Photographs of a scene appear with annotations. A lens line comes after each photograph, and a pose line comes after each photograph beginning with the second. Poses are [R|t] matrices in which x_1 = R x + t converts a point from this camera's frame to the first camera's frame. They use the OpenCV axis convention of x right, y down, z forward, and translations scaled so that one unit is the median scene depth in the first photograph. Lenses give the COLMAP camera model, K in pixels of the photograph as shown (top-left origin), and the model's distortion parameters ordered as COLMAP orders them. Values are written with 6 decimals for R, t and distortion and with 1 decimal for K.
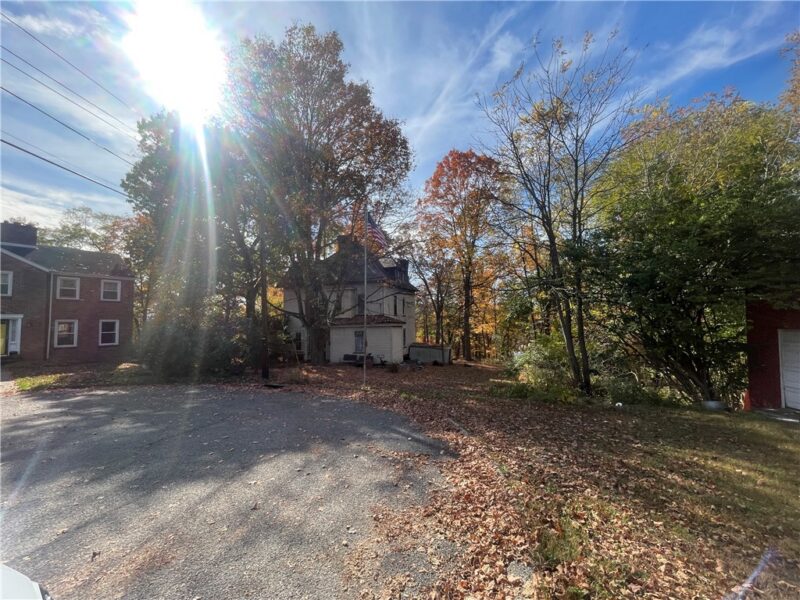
lens RADIAL K [[325.0, 0, 395.7], [0, 325.0, 307.4], [0, 0, 1]] dist [0.000129, -0.001061]
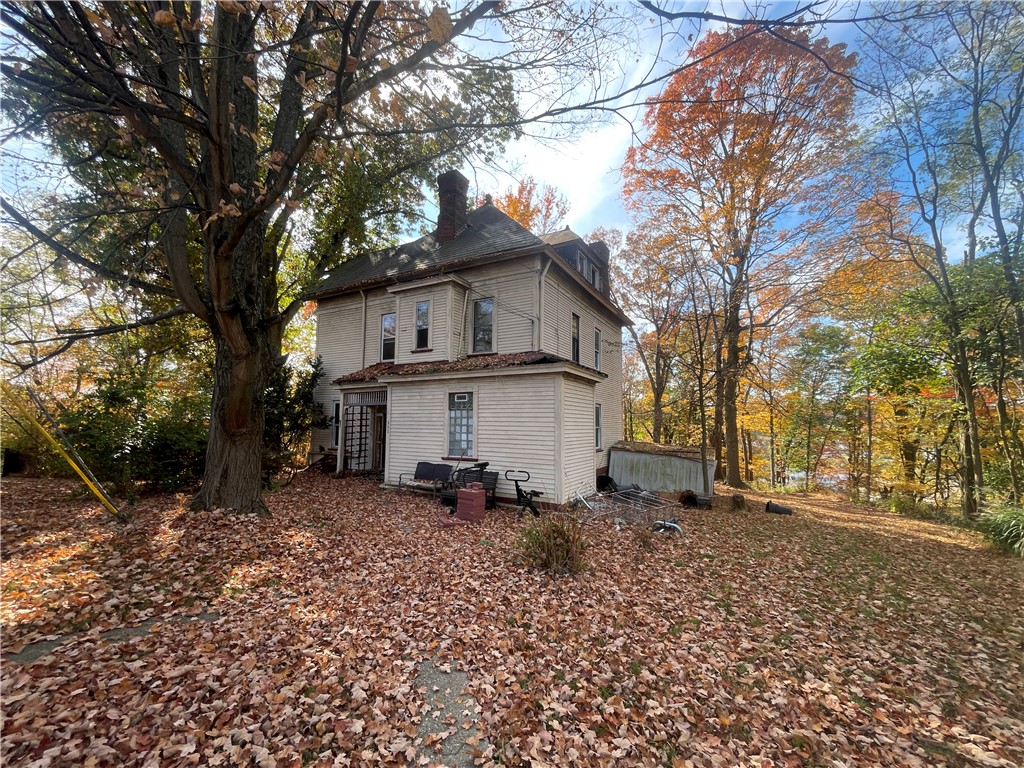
lens RADIAL K [[414.7, 0, 514.8], [0, 414.7, 392.4], [0, 0, 1]] dist [0.006890, -0.003156]
pose [[0.987580, 0.018679, -0.156002, 0.013059], [-0.022423, 0.999500, -0.022273, 0.172559], [0.155509, 0.025495, 0.987506, 1.271426]]
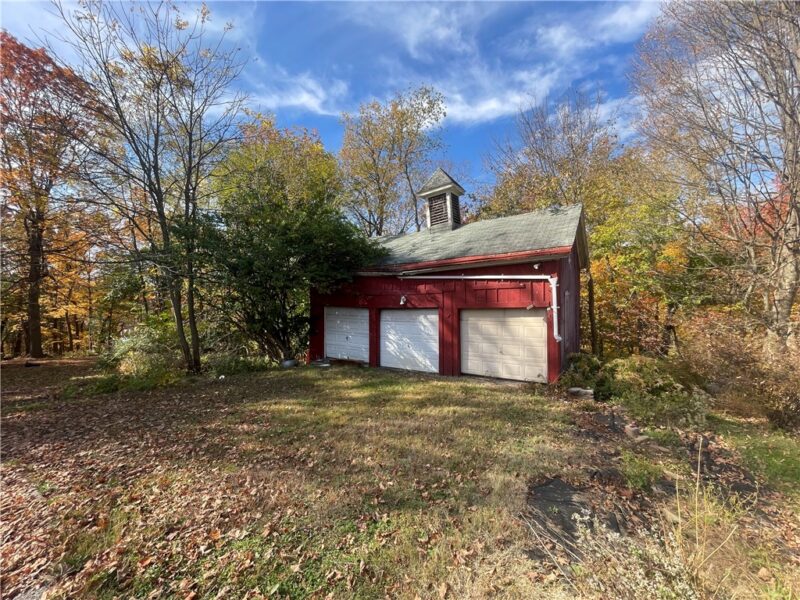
lens RADIAL K [[325.0, 0, 395.7], [0, 325.0, 307.4], [0, 0, 1]] dist [0.000129, -0.001061]
pose [[0.502167, -0.015262, 0.864636, 0.030330], [-0.038055, 0.998486, 0.039726, -0.002422], [-0.863933, -0.052853, 0.500825, -0.040664]]
